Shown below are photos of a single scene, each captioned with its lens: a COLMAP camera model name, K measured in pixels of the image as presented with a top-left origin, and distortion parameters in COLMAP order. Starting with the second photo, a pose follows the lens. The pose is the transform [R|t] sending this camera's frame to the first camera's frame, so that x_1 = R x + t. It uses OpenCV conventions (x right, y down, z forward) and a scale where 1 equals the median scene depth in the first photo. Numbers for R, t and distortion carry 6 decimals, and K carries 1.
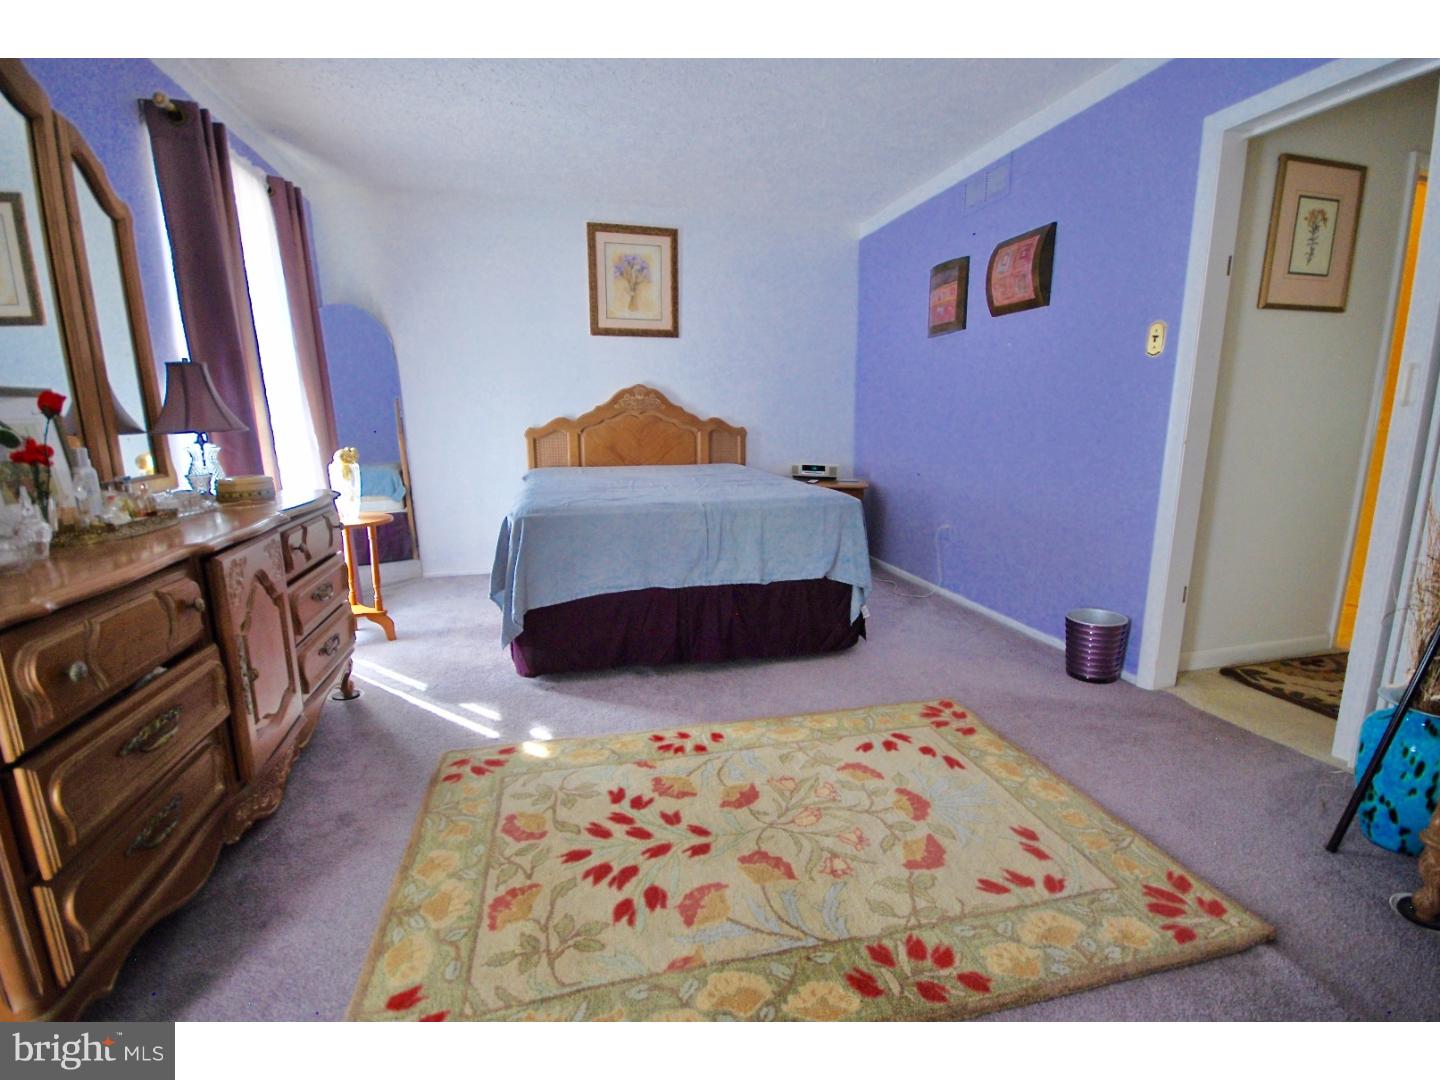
lens RADIAL K [[652.7, 0, 717.6], [0, 652.7, 544.5], [0, 0, 1]] dist [0.003993, -0.007030]
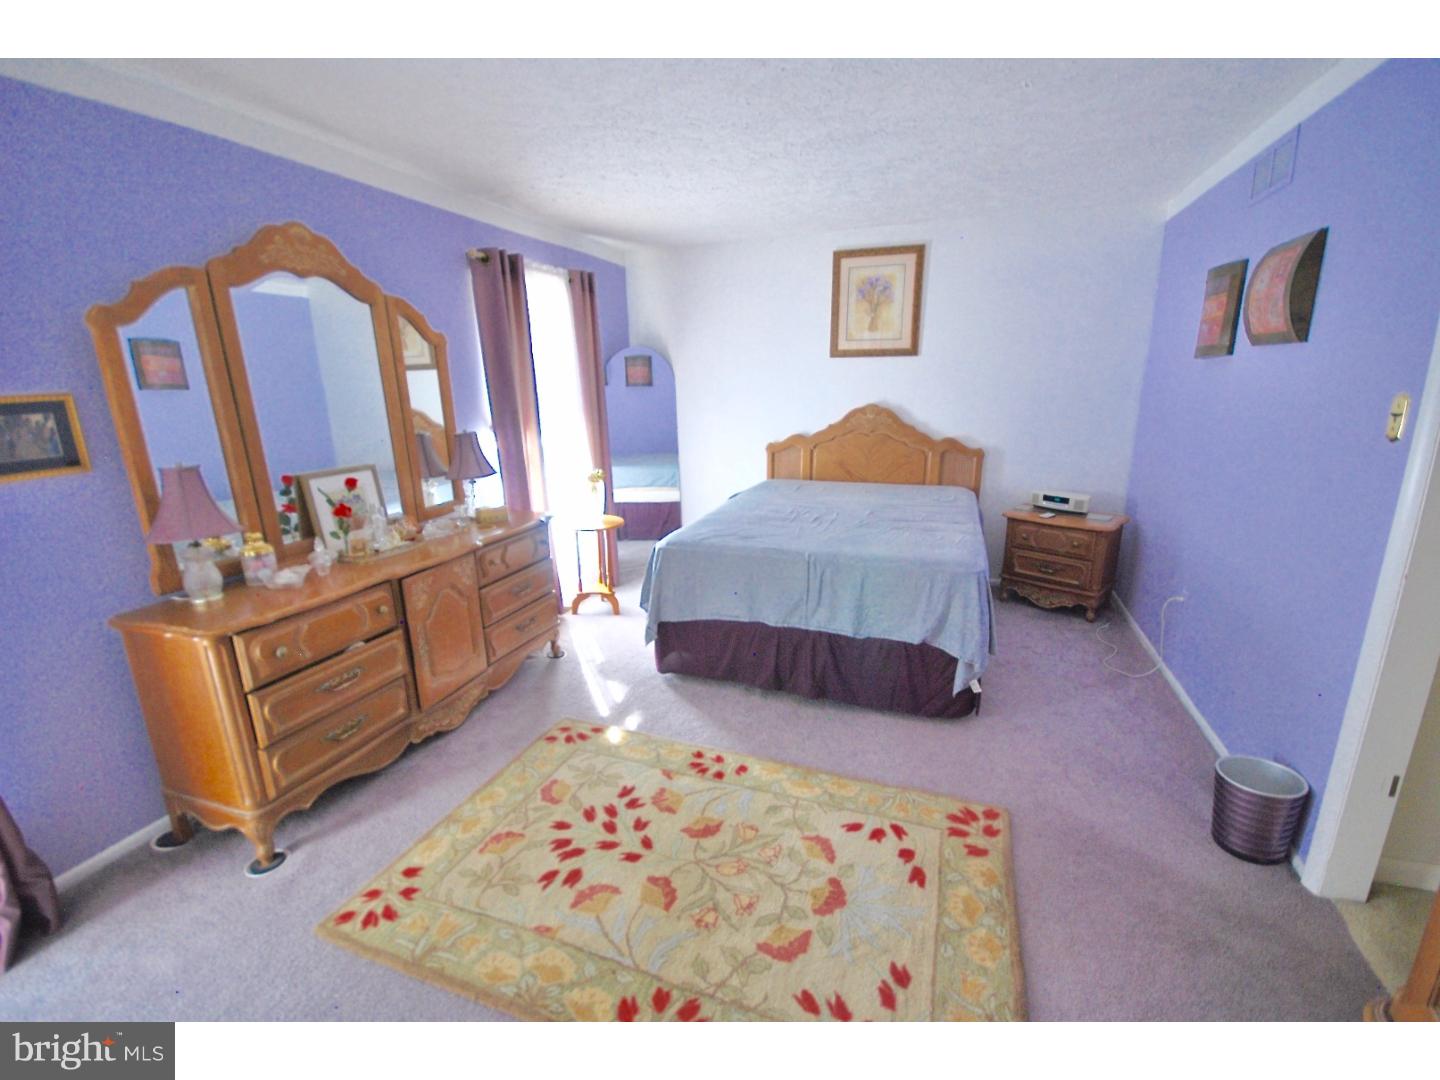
lens RADIAL K [[634.2, 0, 716.8], [0, 634.2, 545.1], [0, 0, 1]] dist [-0.000454, -0.001246]
pose [[0.826597, 0.133755, -0.546669, 0.519541], [-0.095500, 0.990597, 0.097971, -0.203055], [0.554633, -0.028776, 0.831598, 0.056437]]
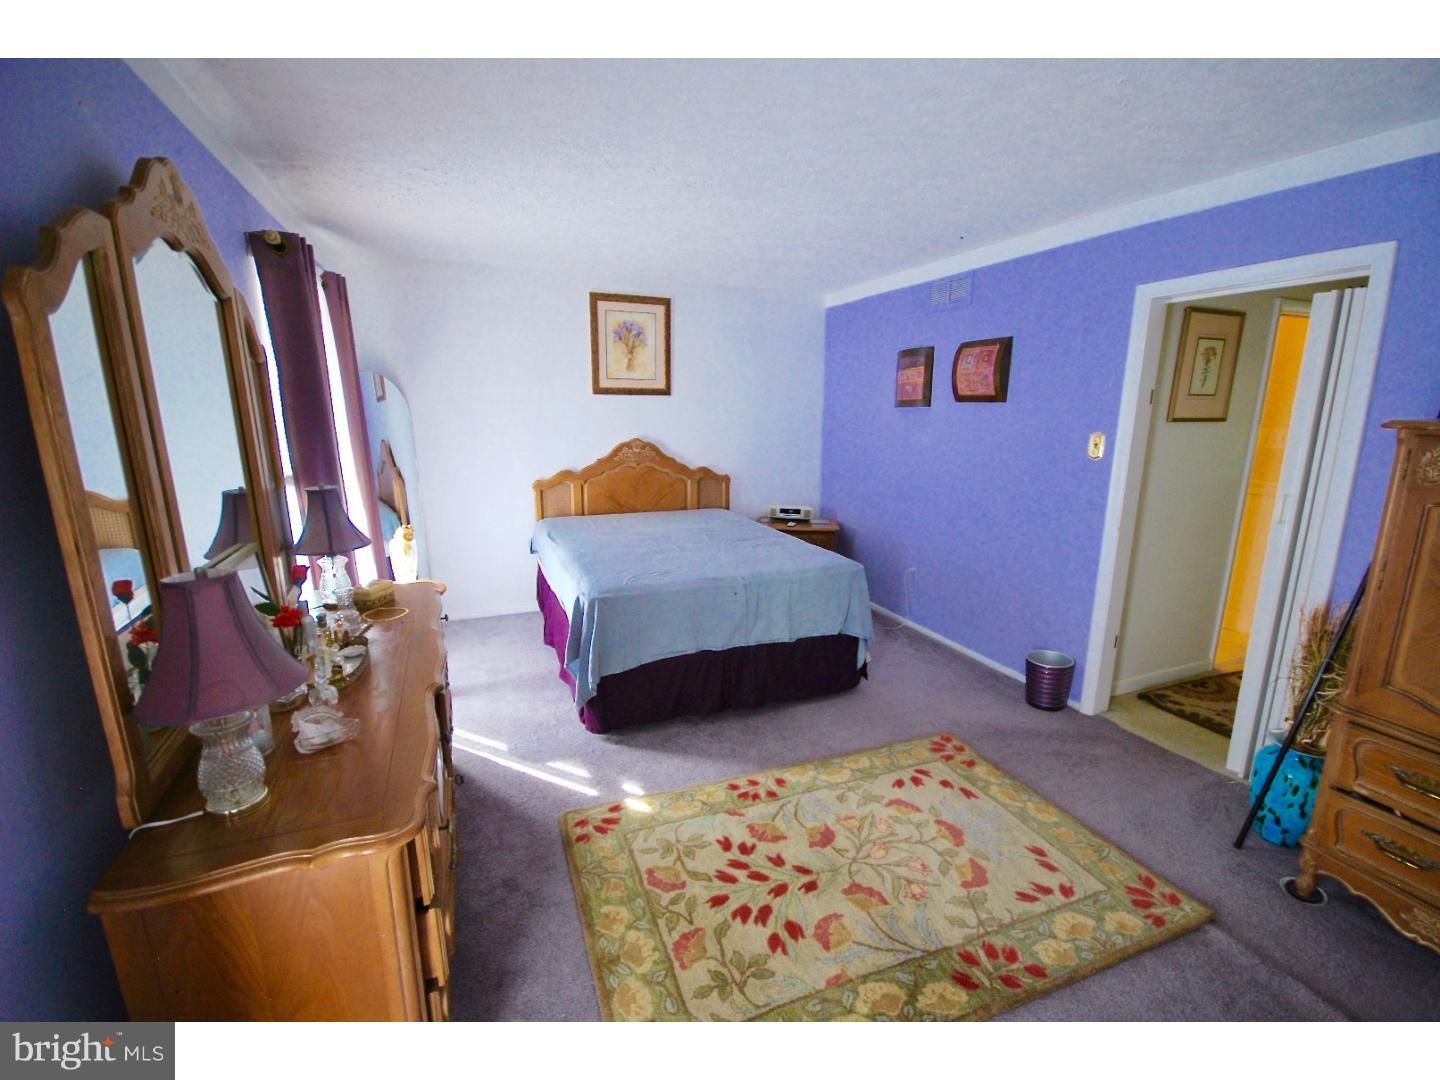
lens RADIAL K [[634.2, 0, 716.8], [0, 634.2, 545.1], [0, 0, 1]] dist [-0.000454, -0.001246]
pose [[0.990796, -0.018777, 0.134057, -0.270747], [0.015986, 0.999633, 0.021866, -0.179307], [-0.134419, -0.019522, 0.990732, -0.157300]]
